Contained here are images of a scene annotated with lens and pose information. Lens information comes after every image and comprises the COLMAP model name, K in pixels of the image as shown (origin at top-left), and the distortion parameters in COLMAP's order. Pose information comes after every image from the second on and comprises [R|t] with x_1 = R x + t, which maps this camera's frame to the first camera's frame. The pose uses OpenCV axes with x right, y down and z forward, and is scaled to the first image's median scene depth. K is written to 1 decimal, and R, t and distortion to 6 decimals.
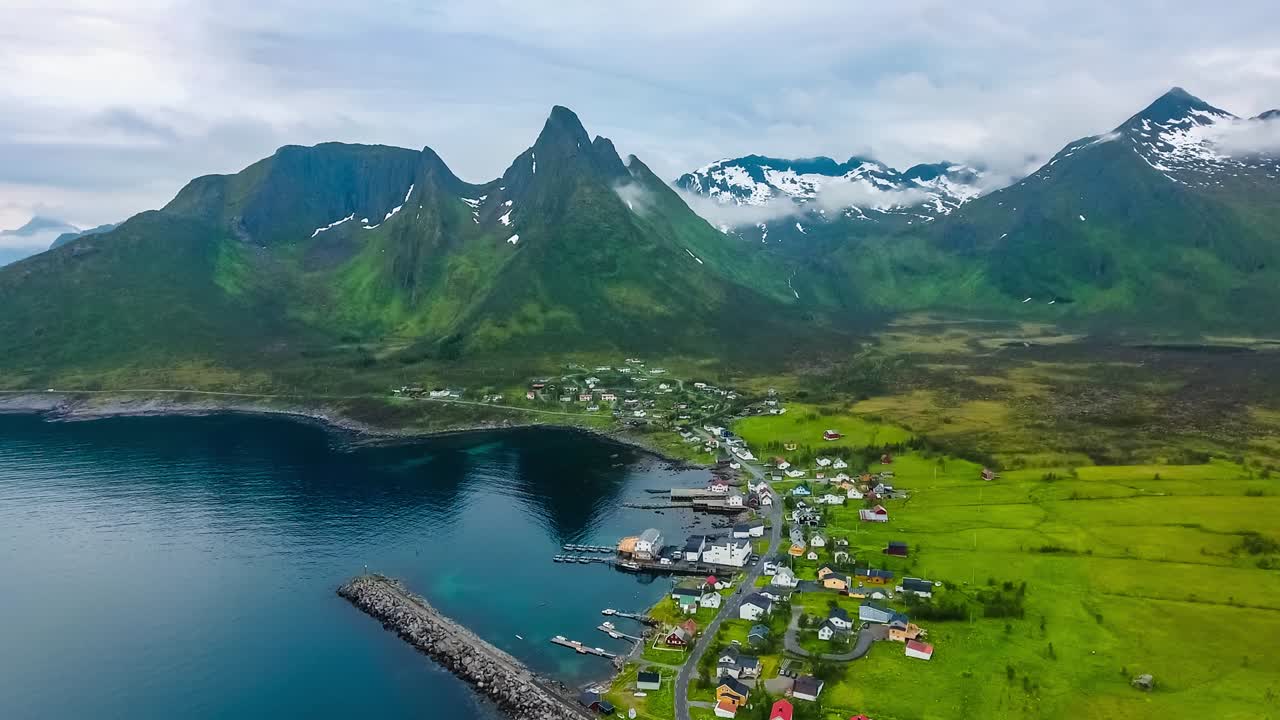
lens RADIAL K [[795.1, 0, 637.6], [0, 795.1, 362.9], [0, 0, 1]] dist [-0.018897, 0.003584]
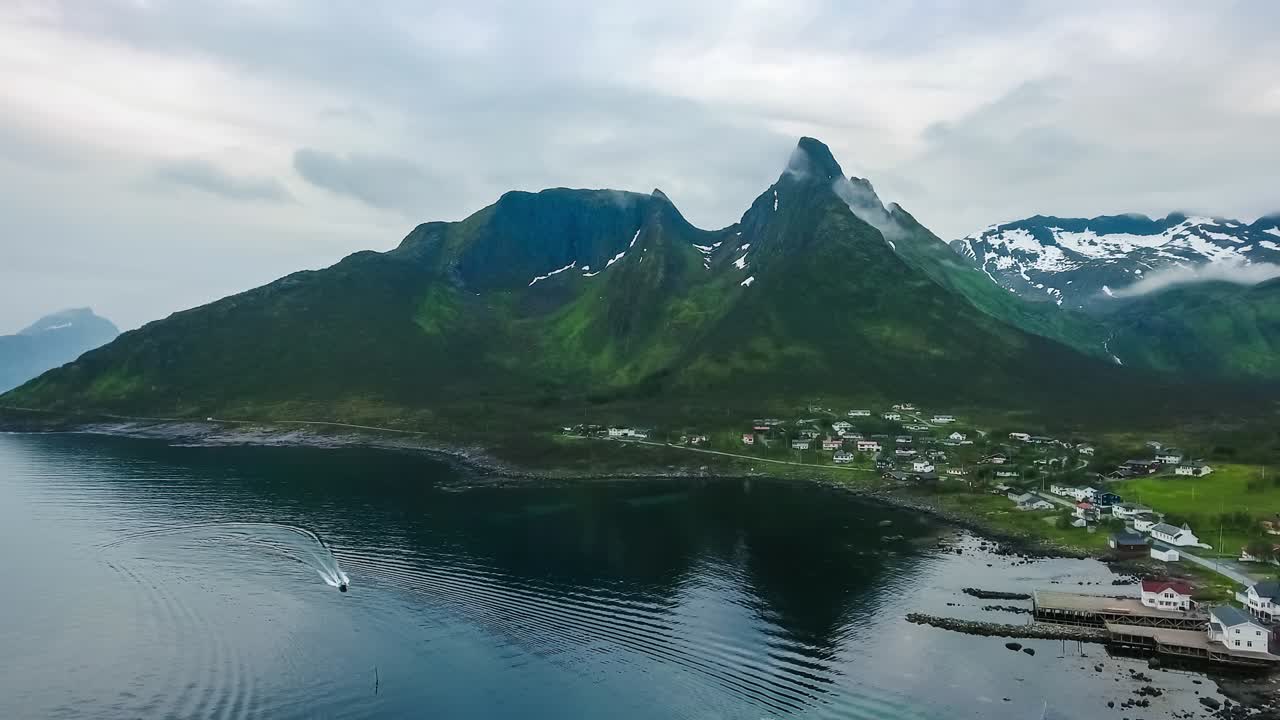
lens RADIAL K [[803.4, 0, 640.0], [0, 803.4, 360.0], [0, 0, 1]] dist [-0.015835, 0.000401]
pose [[0.953998, 0.008417, -0.299694, -0.011366], [-0.046235, 0.991778, -0.119323, 0.035904], [0.296226, 0.127690, 0.946544, 0.191882]]
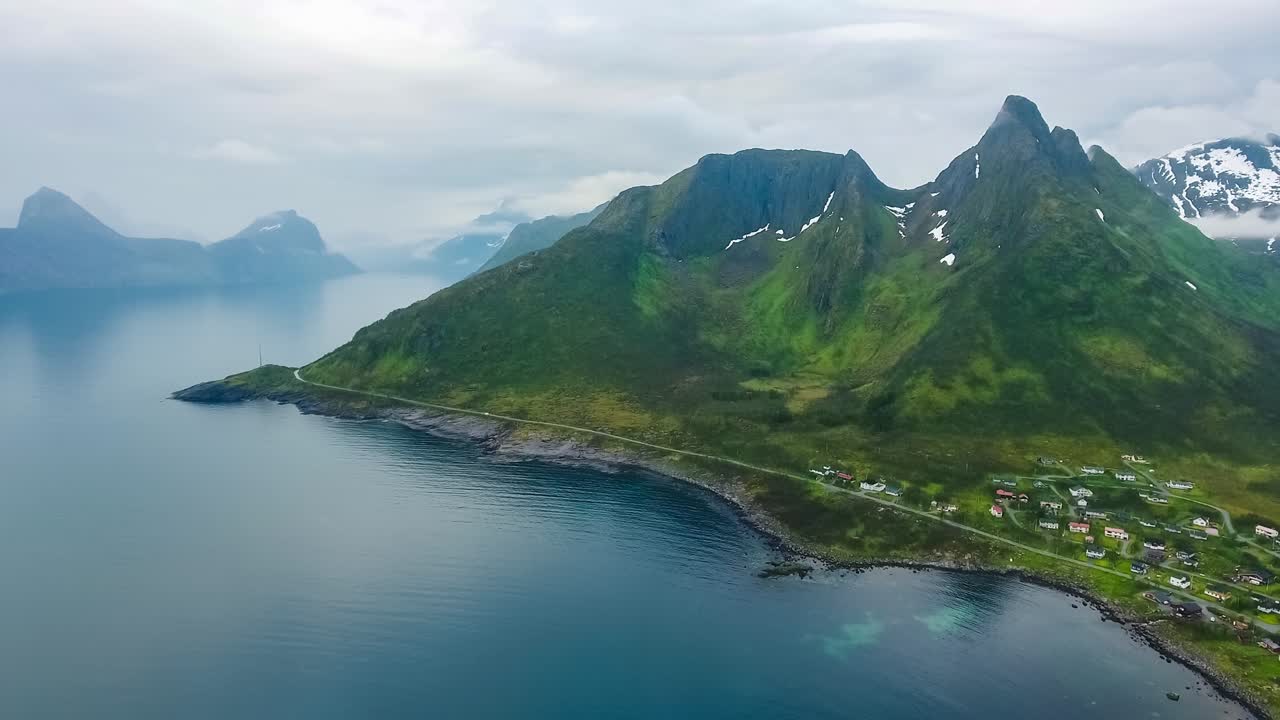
lens RADIAL K [[784.0, 0, 639.6], [0, 784.0, 356.2], [0, 0, 1]] dist [-0.017088, 0.001258]
pose [[0.887149, 0.084921, -0.453602, -0.066539], [-0.075725, 0.996388, 0.038437, -0.064644], [0.455227, 0.000250, 0.890375, 0.111278]]
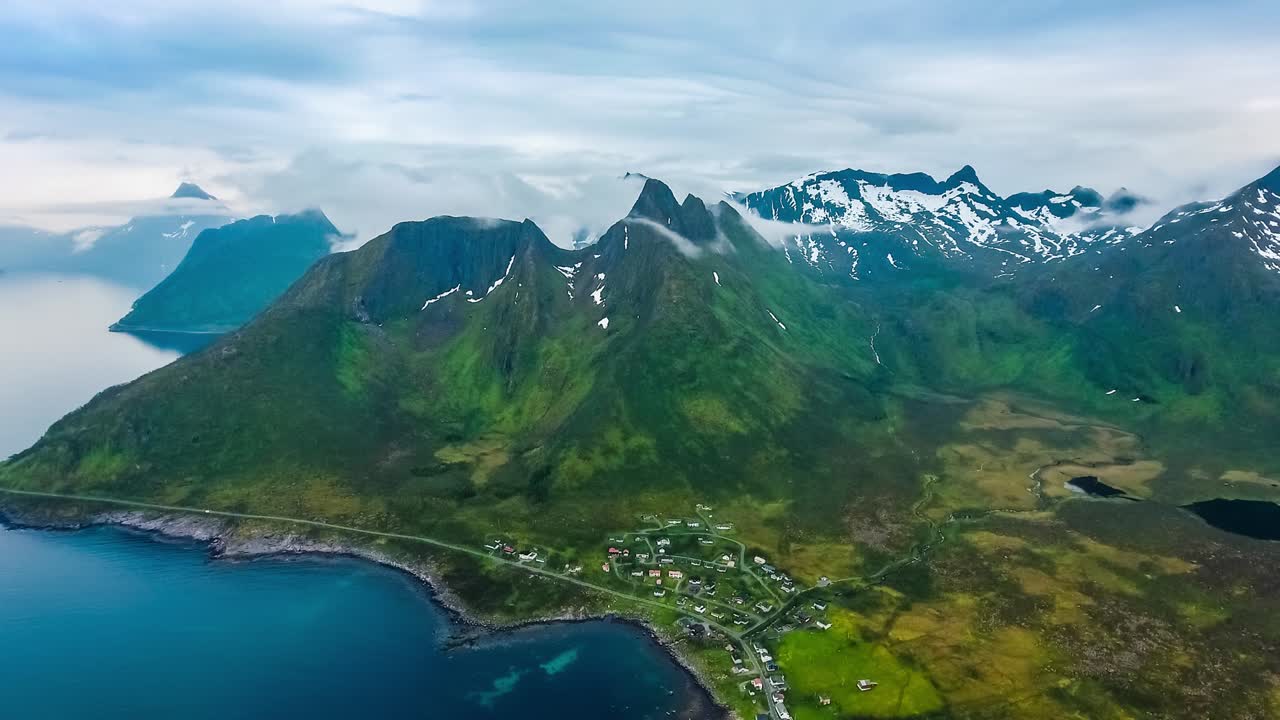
lens RADIAL K [[784.0, 0, 639.6], [0, 784.0, 356.2], [0, 0, 1]] dist [-0.017088, 0.001258]
pose [[0.992435, 0.042009, -0.115363, 0.016649], [-0.034796, 0.997353, 0.063848, -0.197139], [0.117740, -0.059351, 0.991269, -0.046648]]
